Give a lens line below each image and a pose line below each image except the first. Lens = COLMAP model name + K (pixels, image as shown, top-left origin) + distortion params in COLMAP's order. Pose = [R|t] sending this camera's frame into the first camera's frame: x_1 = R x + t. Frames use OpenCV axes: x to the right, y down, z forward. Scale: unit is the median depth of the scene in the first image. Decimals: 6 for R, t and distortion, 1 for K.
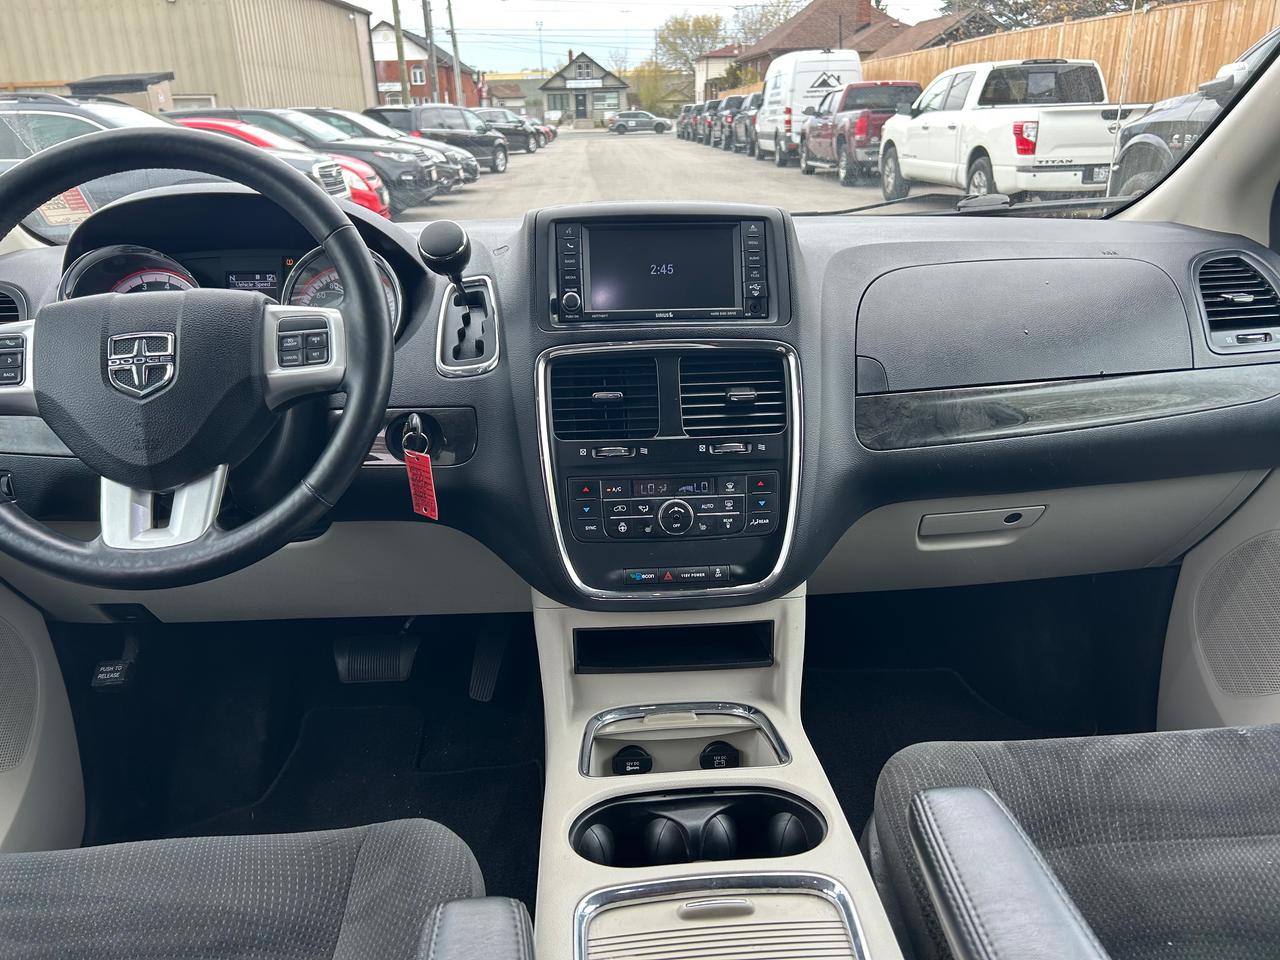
lens RADIAL K [[972.0, 0, 639.9], [0, 972.0, 482.1], [0, 0, 1]] dist [0.035870, -0.016523]
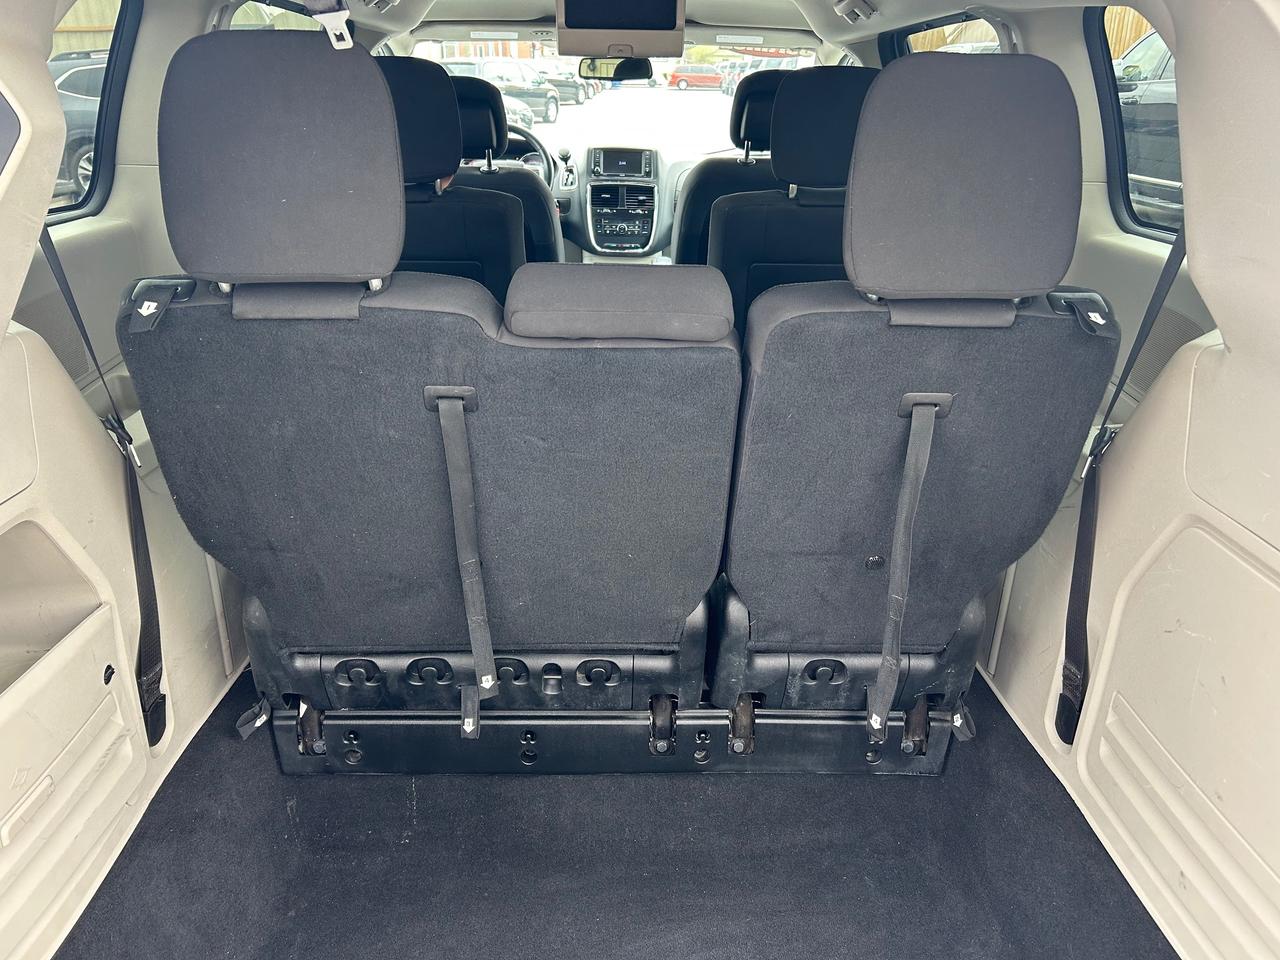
lens RADIAL K [[972.0, 0, 643.8], [0, 972.0, 486.7], [0, 0, 1]] dist [0.035870, -0.016523]
pose [[0.998393, 0.049585, -0.027434, 0.265768], [-0.048243, 0.997701, 0.047587, 0.825072], [0.029731, -0.046187, 0.998490, -2.746131]]
